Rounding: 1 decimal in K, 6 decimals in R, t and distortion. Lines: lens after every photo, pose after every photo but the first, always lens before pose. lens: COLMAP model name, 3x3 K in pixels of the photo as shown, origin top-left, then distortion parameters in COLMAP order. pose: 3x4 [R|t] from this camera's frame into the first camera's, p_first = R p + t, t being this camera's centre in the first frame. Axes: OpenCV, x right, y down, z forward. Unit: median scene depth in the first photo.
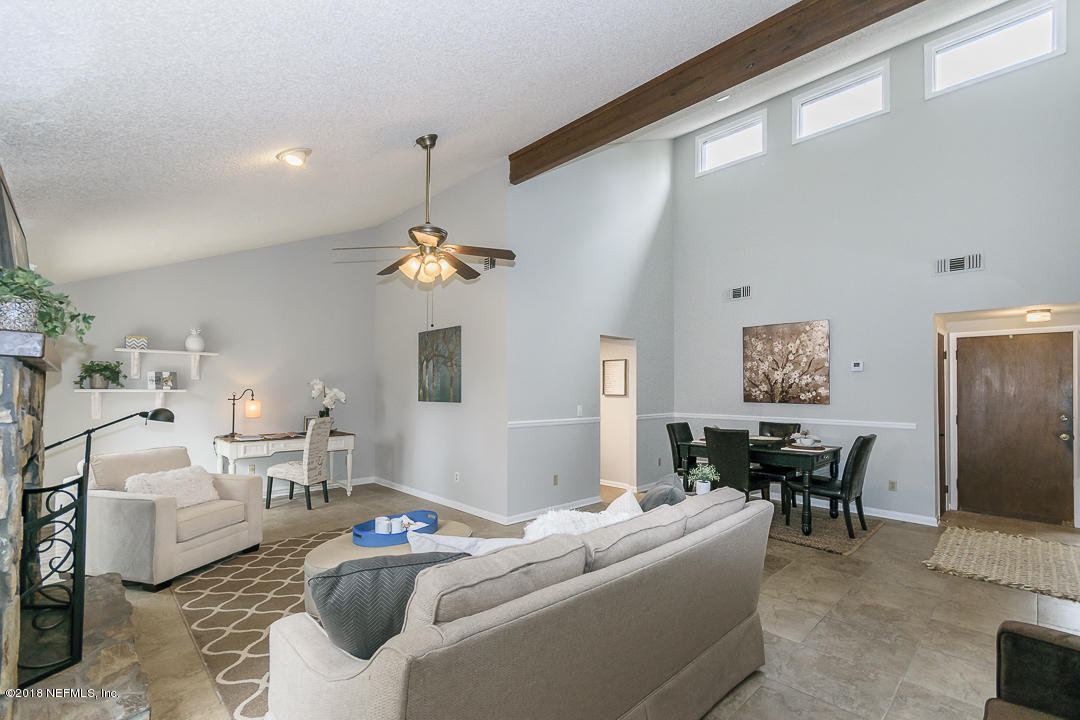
lens RADIAL K [[475.9, 0, 536.0], [0, 475.9, 383.5], [0, 0, 1]] dist [0.003110, 0.000270]
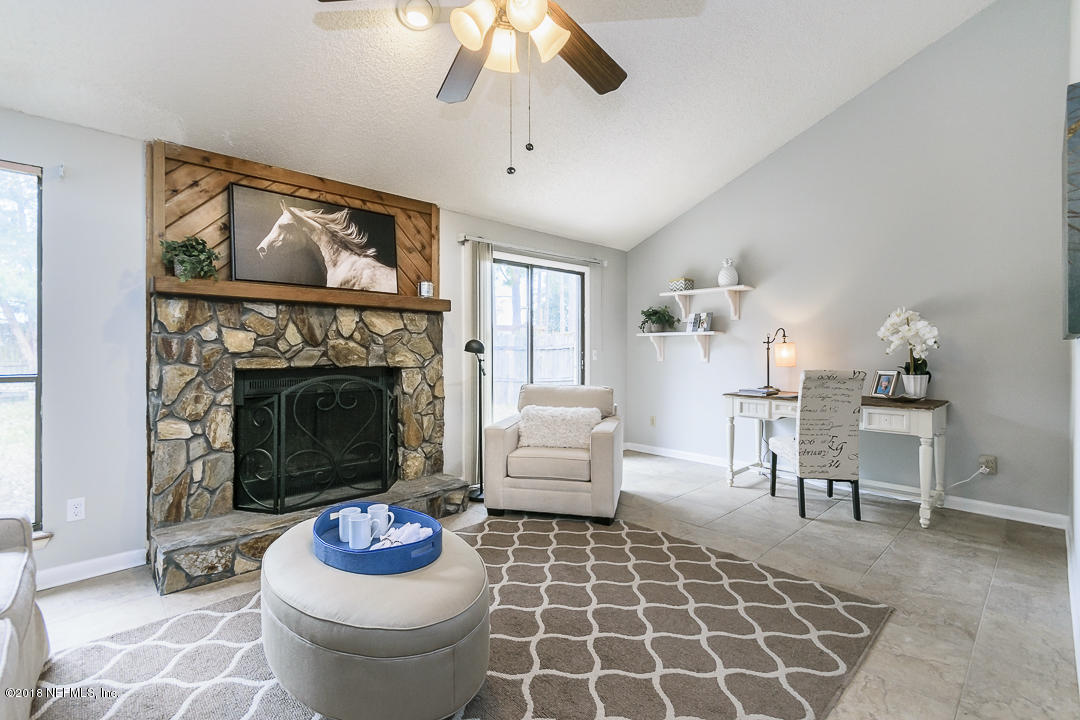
lens RADIAL K [[481.9, 0, 524.5], [0, 481.9, 350.7], [0, 0, 1]] dist [-0.002674, -0.000108]
pose [[-0.018859, -0.005898, -0.999805, 0.149531], [0.012165, 0.999907, -0.006128, 0.046625], [0.999748, -0.012278, -0.018786, 0.624626]]
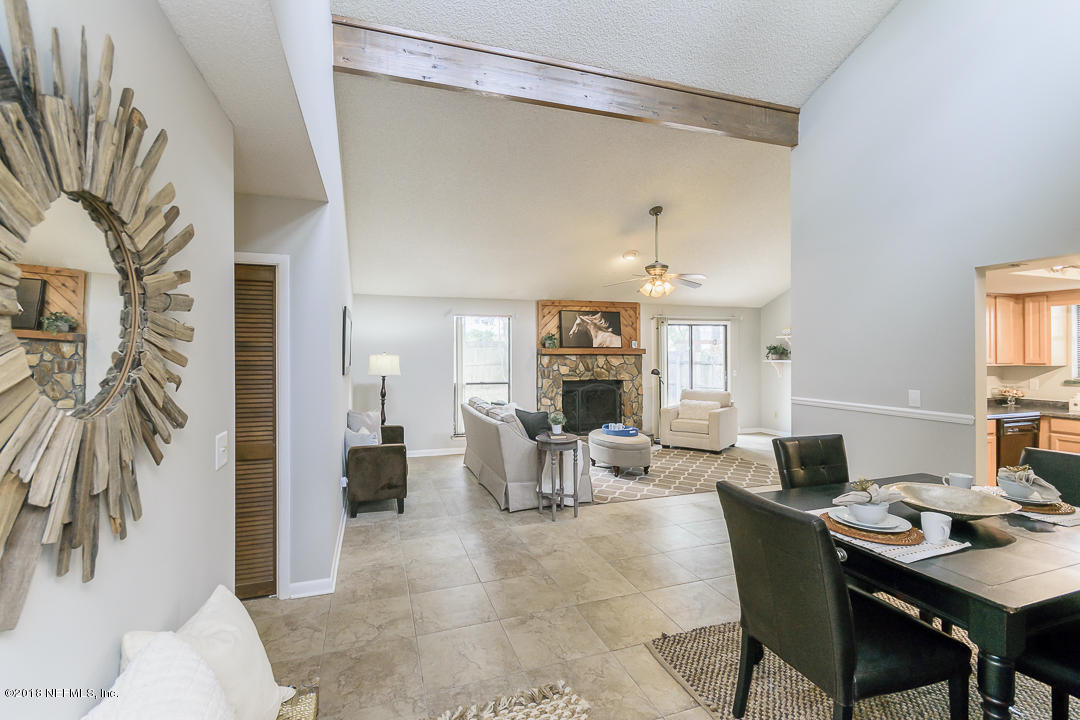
lens RADIAL K [[475.8, 0, 536.4], [0, 475.8, 356.1], [0, 0, 1]] dist [0.000727, 0.000073]
pose [[-0.412104, -0.002107, -0.911134, 0.887006], [0.011370, 0.999908, -0.007454, 0.000258], [0.911066, -0.013431, -0.412042, 0.792886]]
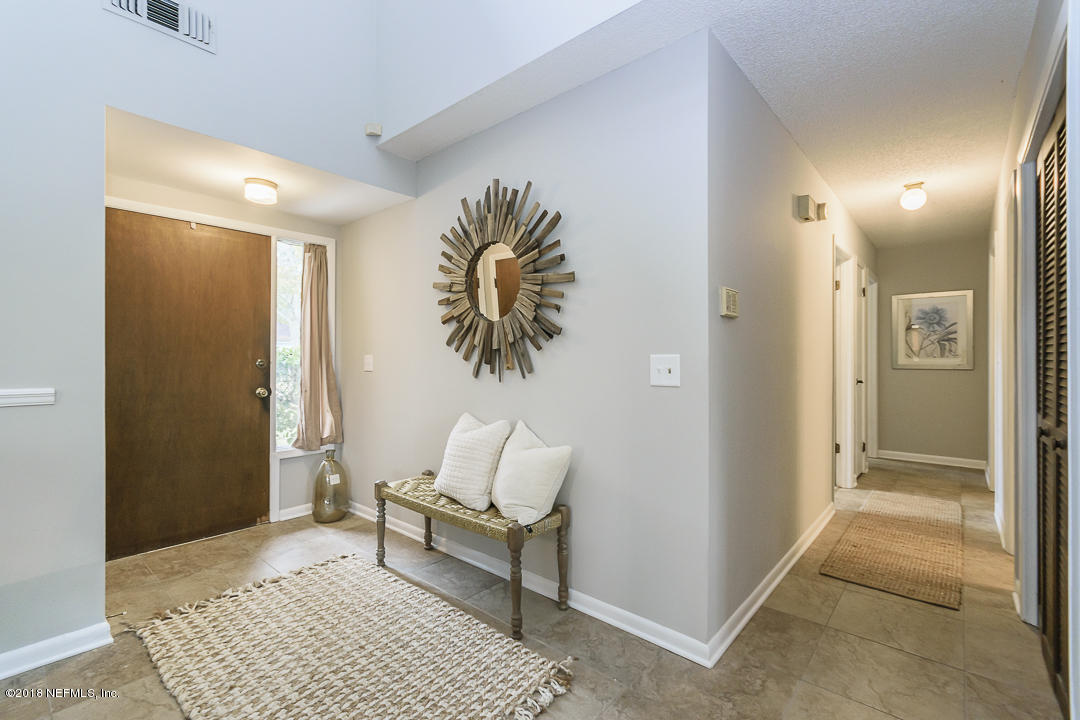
lens RADIAL K [[475.8, 0, 536.4], [0, 475.8, 356.1], [0, 0, 1]] dist [0.000727, 0.000073]
pose [[-0.091446, -0.003007, 0.995806, 0.359677], [-0.011399, 0.999933, 0.001972, 0.048503], [-0.995745, -0.011170, -0.091474, 0.593672]]
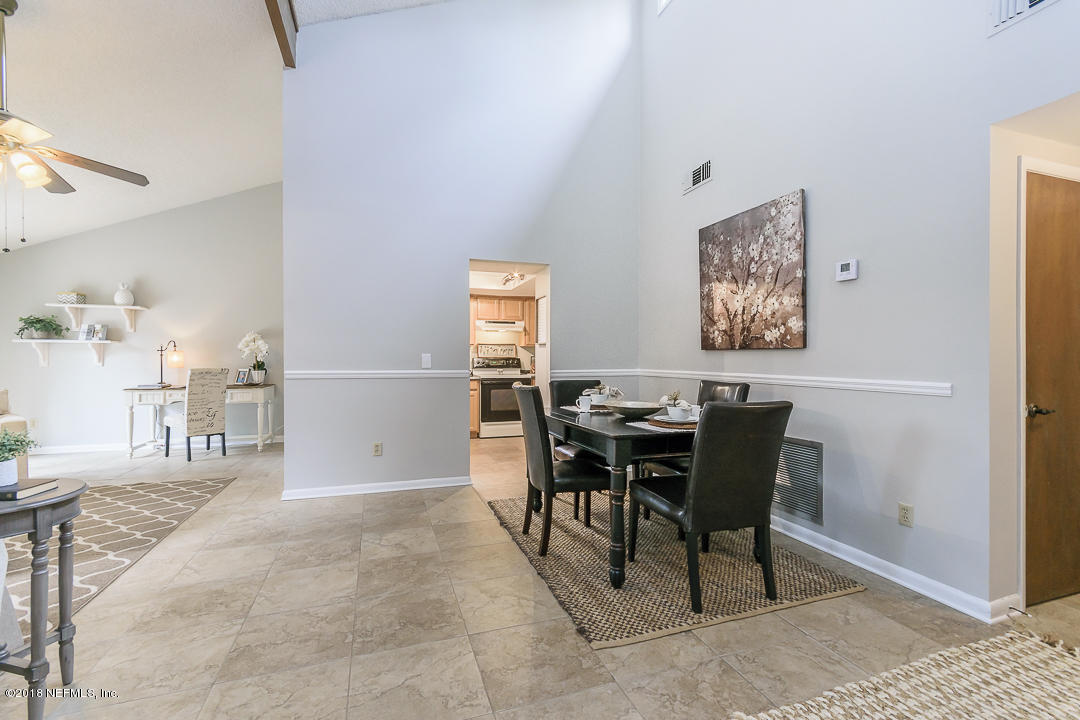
lens RADIAL K [[476.4, 0, 540.0], [0, 476.4, 360.0], [0, 0, 1]] dist [0.009464, -0.000182]
pose [[0.909713, -0.001990, -0.415232, 0.564973], [0.008230, 0.999878, 0.013239, 0.047334], [0.415155, -0.015461, 0.909619, 0.387469]]
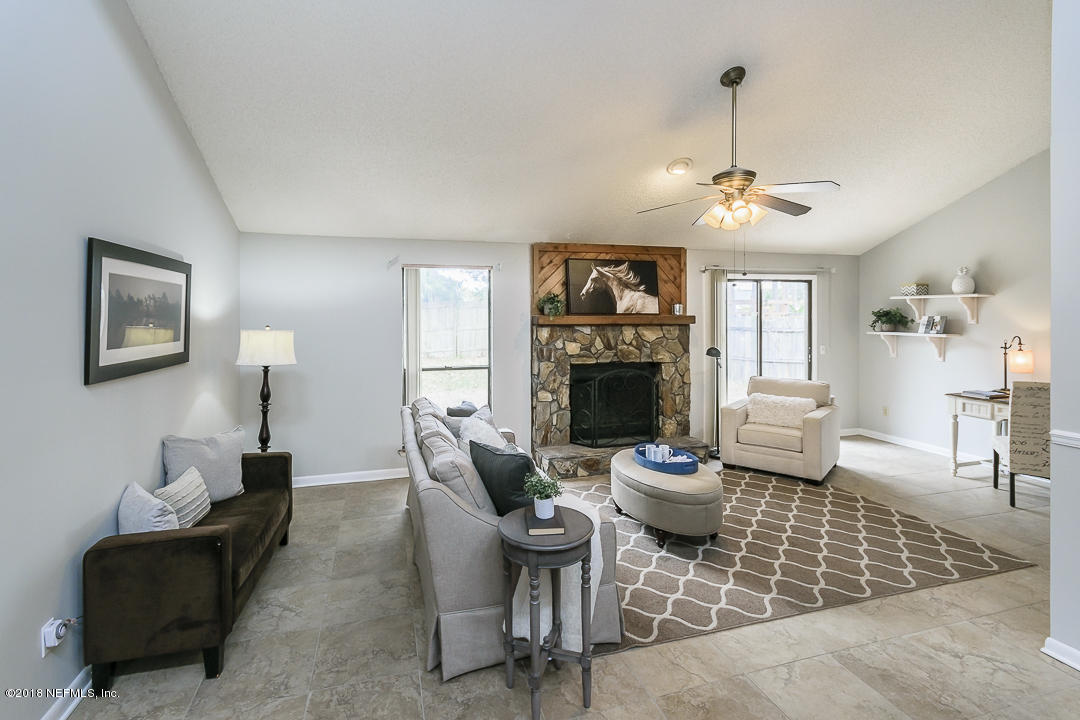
lens RADIAL K [[493.6, 0, 526.2], [0, 493.6, 317.7], [0, 0, 1]] dist [0.002702, 0.000145]
pose [[-0.458354, 0.000738, -0.888769, 0.502698], [0.009743, 0.999944, -0.004195, -0.023212], [0.888716, -0.010582, -0.458335, 0.660659]]
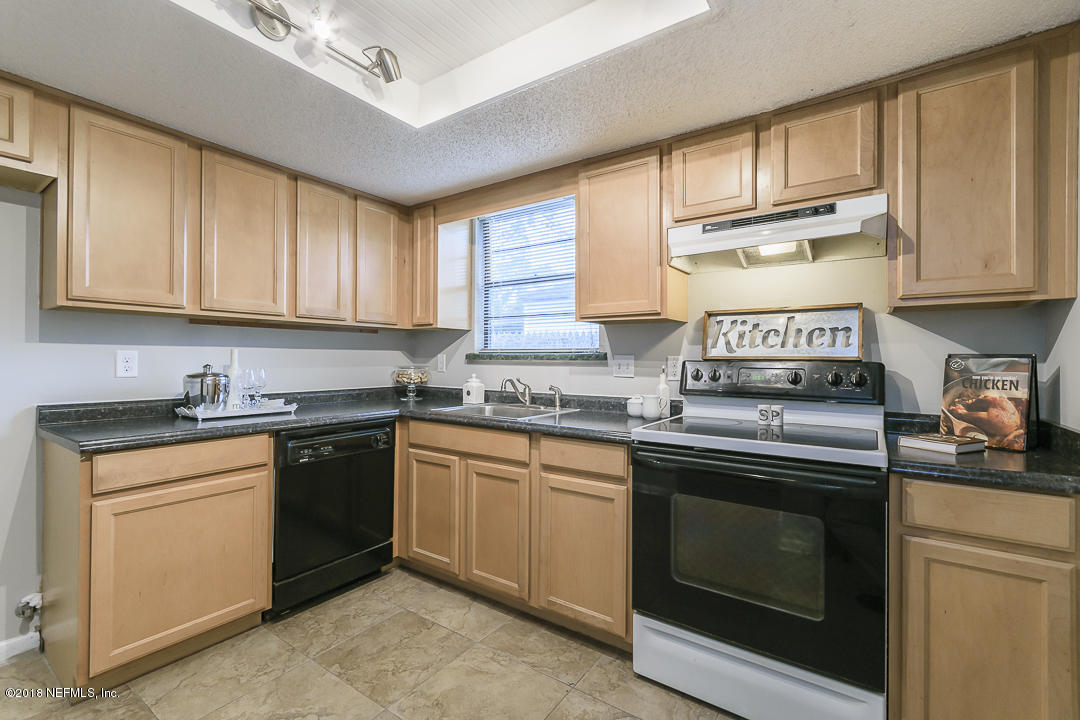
lens RADIAL K [[475.8, 0, 536.4], [0, 475.8, 356.1], [0, 0, 1]] dist [0.000727, 0.000073]
pose [[0.199049, -0.009438, -0.979944, 0.221228], [0.005156, 0.999950, -0.008583, 0.057112], [0.979976, -0.003344, 0.199087, 1.292215]]
